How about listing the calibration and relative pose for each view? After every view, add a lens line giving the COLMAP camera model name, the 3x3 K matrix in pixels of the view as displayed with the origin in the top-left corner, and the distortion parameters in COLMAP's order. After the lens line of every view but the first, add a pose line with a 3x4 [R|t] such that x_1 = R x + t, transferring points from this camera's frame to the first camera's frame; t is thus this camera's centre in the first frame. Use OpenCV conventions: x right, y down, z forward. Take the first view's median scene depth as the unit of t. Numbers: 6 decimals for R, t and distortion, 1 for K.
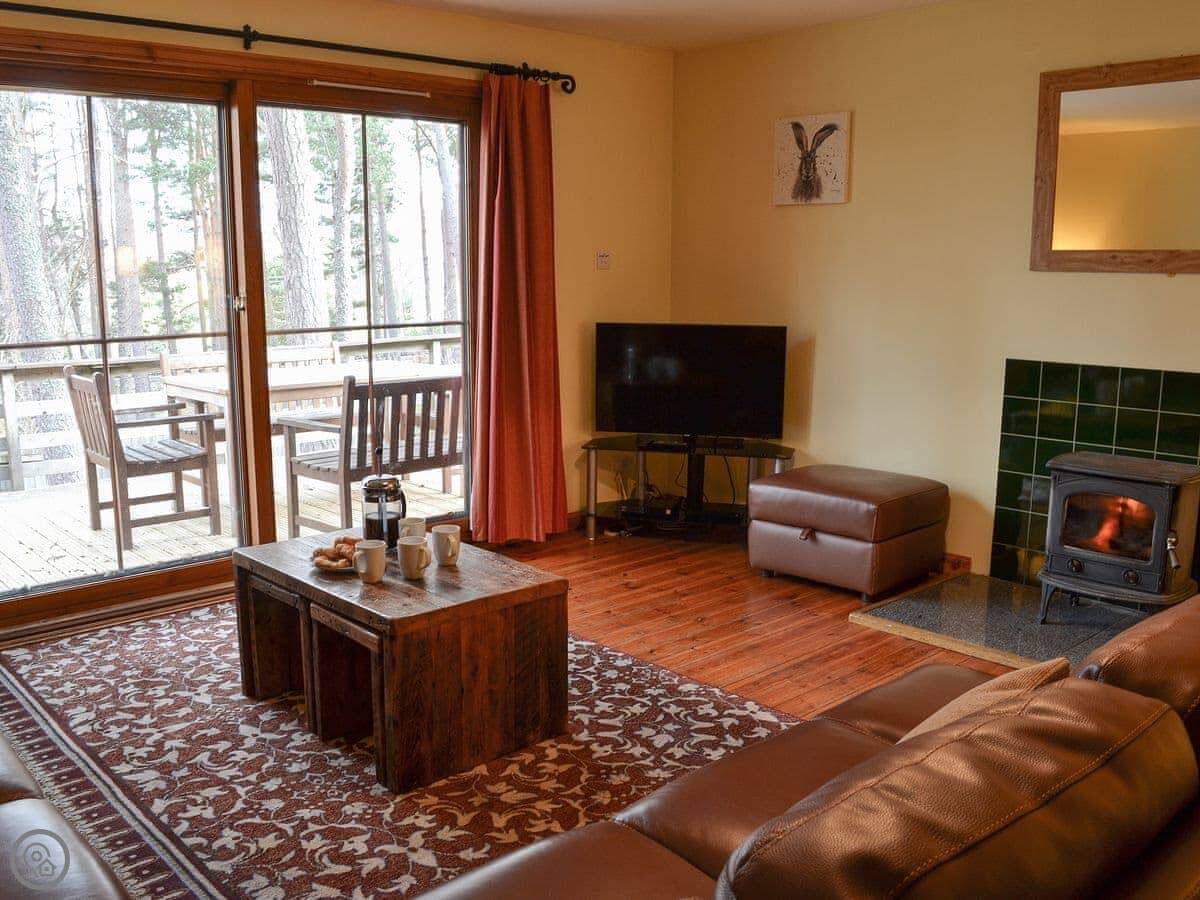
lens RADIAL K [[1082.3, 0, 568.4], [0, 1082.3, 450.2], [0, 0, 1]] dist [-0.088952, 0.021770]
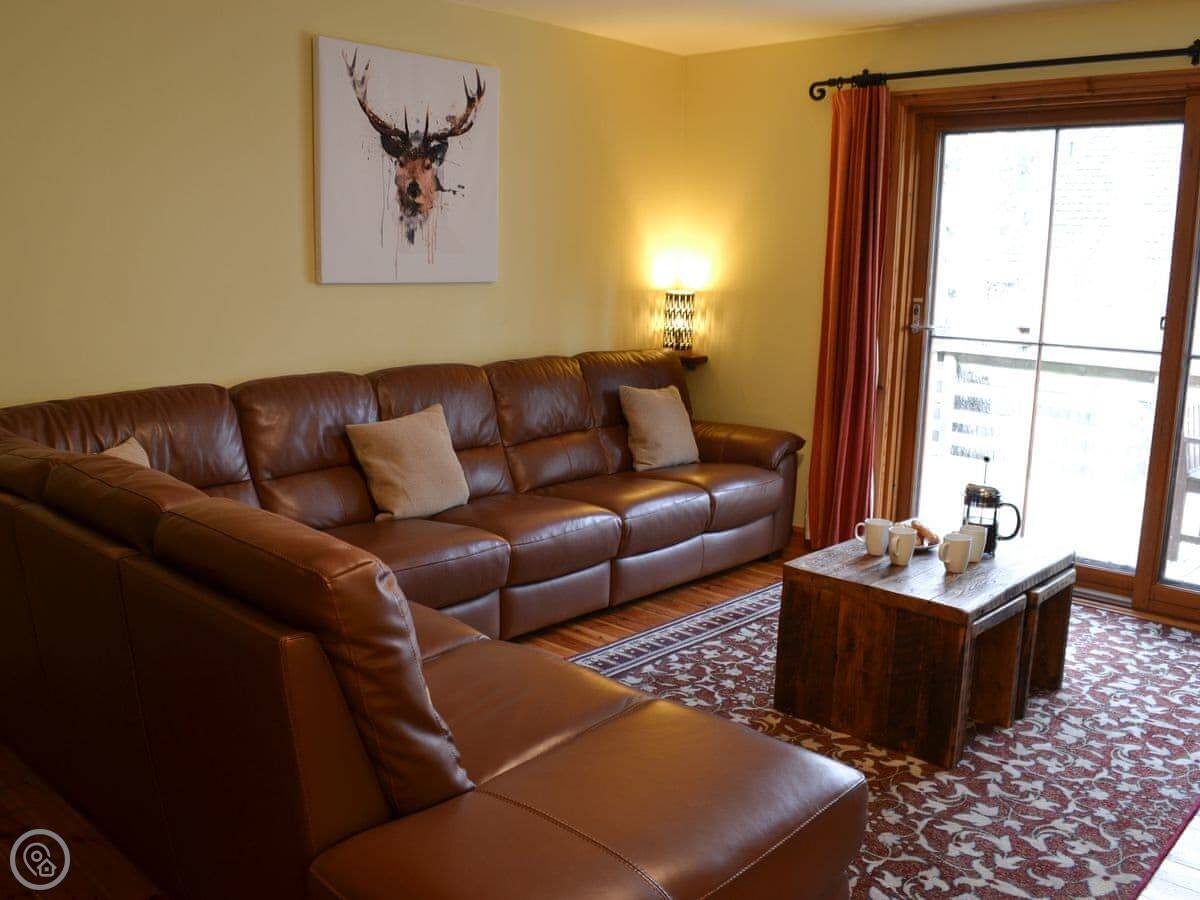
lens RADIAL K [[1082.3, 0, 568.4], [0, 1082.3, 450.2], [0, 0, 1]] dist [-0.088952, 0.021770]
pose [[0.085633, 0.179915, -0.979948, 0.883759], [-0.194871, 0.967588, 0.160617, -0.103712], [0.977084, 0.177210, 0.117917, 0.526224]]
